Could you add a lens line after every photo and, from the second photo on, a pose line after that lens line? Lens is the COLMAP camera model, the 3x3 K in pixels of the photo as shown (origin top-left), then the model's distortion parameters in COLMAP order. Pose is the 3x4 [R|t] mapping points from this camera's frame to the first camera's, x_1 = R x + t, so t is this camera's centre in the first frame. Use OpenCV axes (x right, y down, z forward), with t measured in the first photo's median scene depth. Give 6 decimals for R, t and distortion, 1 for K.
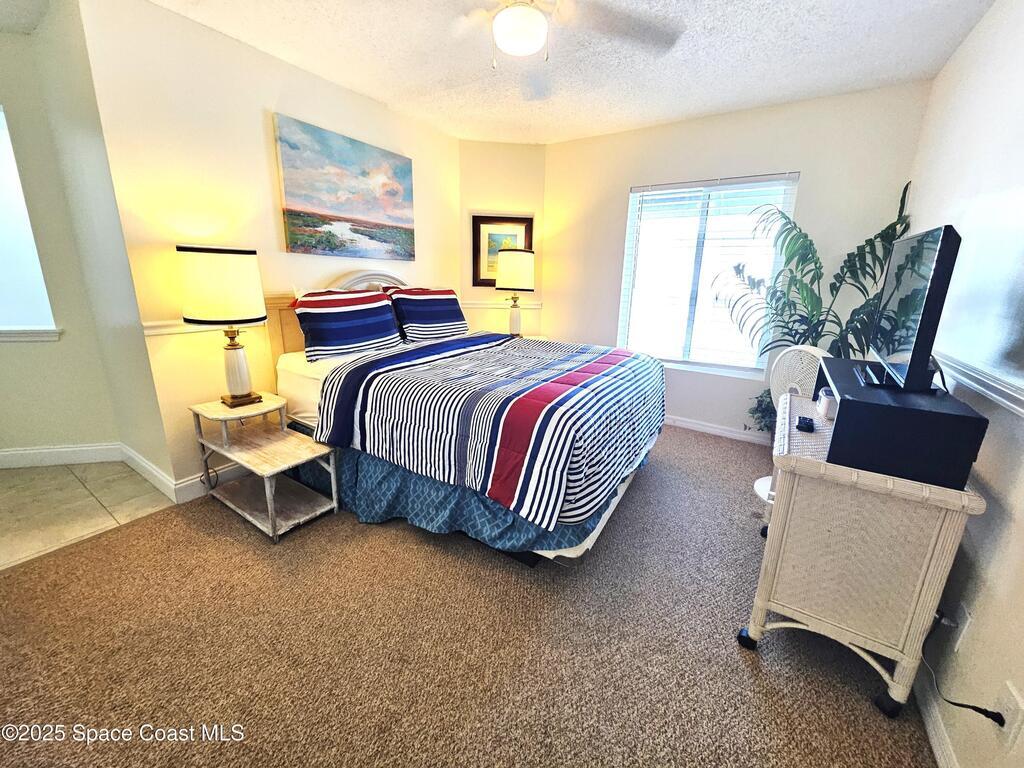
lens RADIAL K [[399.9, 0, 510.9], [0, 399.9, 379.2], [0, 0, 1]] dist [0.007458, -0.004160]
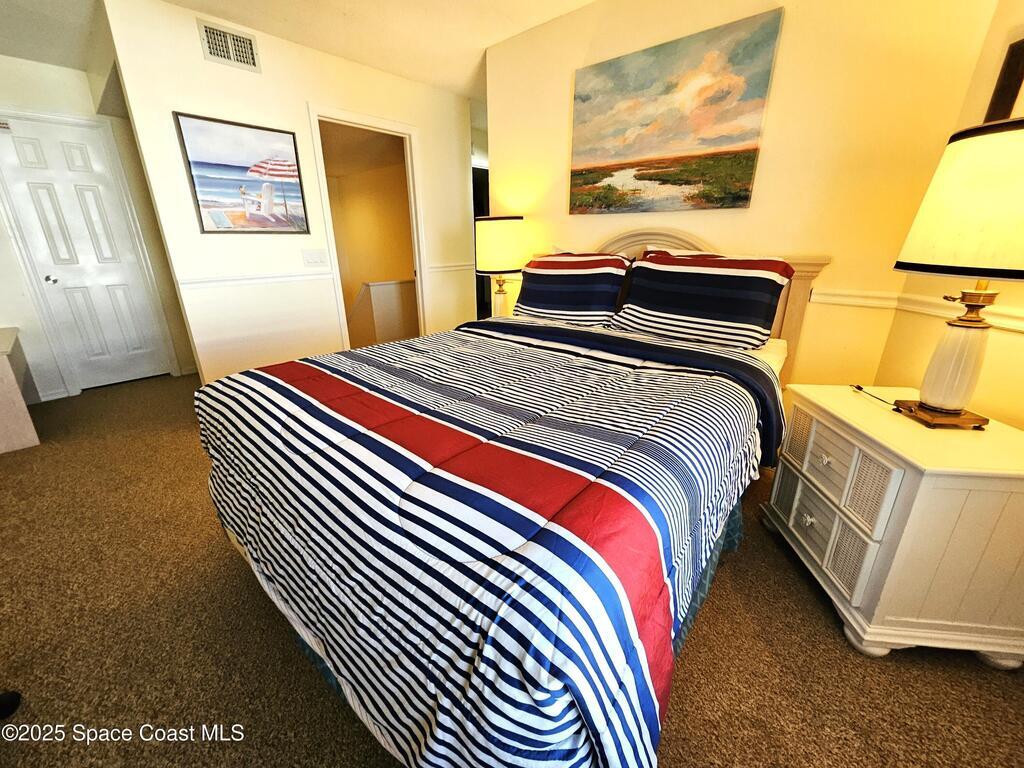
lens RADIAL K [[399.9, 0, 514.2], [0, 399.9, 378.1], [0, 0, 1]] dist [0.007458, -0.004160]
pose [[-0.144363, 0.304839, -0.941399, 0.513052], [-0.251032, 0.908960, 0.332830, -0.217522], [0.957153, 0.284370, -0.054696, 0.941248]]
